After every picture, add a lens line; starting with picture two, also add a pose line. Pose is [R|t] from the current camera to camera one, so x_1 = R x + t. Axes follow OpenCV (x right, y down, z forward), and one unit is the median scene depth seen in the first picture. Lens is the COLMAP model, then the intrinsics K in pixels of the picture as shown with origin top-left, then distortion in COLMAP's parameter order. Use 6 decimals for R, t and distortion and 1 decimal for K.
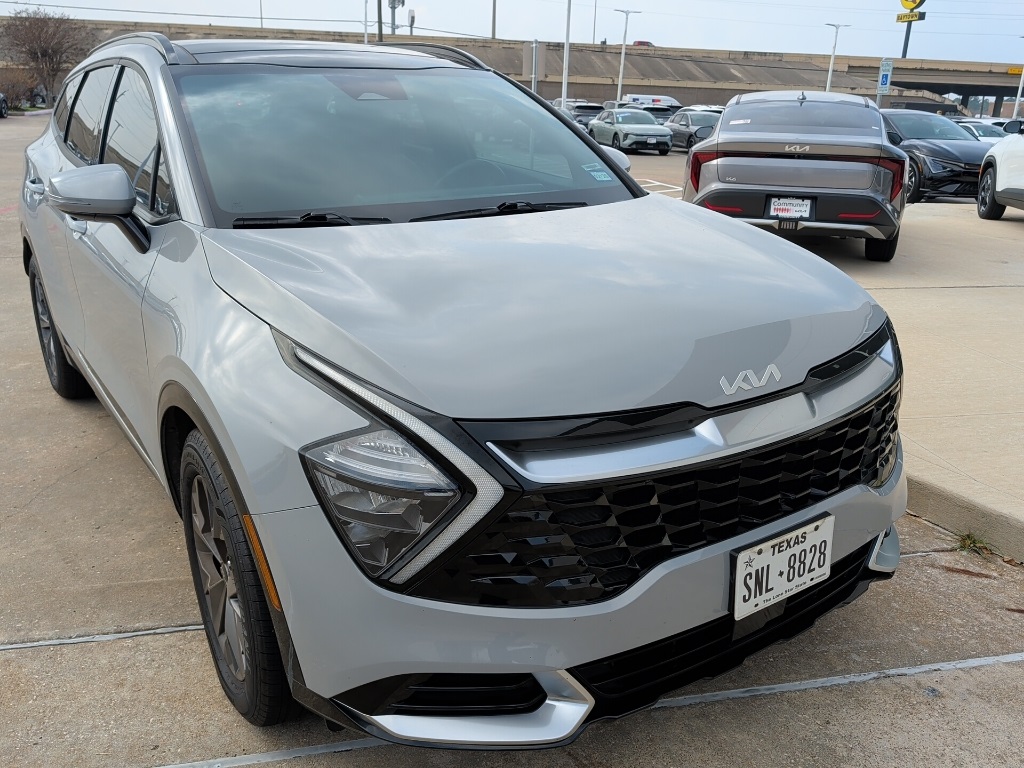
lens RADIAL K [[834.0, 0, 512.0], [0, 834.0, 384.0], [0, 0, 1]] dist [0.041517, -0.004124]
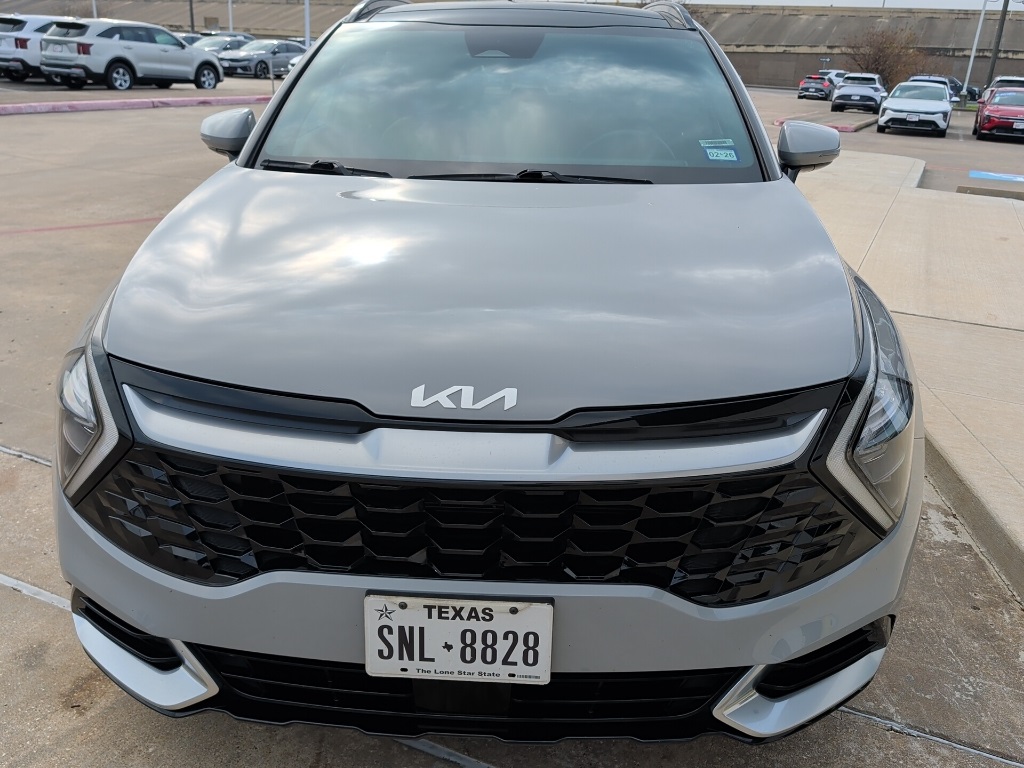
lens RADIAL K [[834.0, 0, 512.0], [0, 834.0, 384.0], [0, 0, 1]] dist [0.041517, -0.004124]
pose [[0.799310, 0.223198, -0.557930, 0.760999], [-0.211890, 0.973512, 0.085890, -0.095807], [0.562322, 0.049567, 0.825431, 0.375460]]
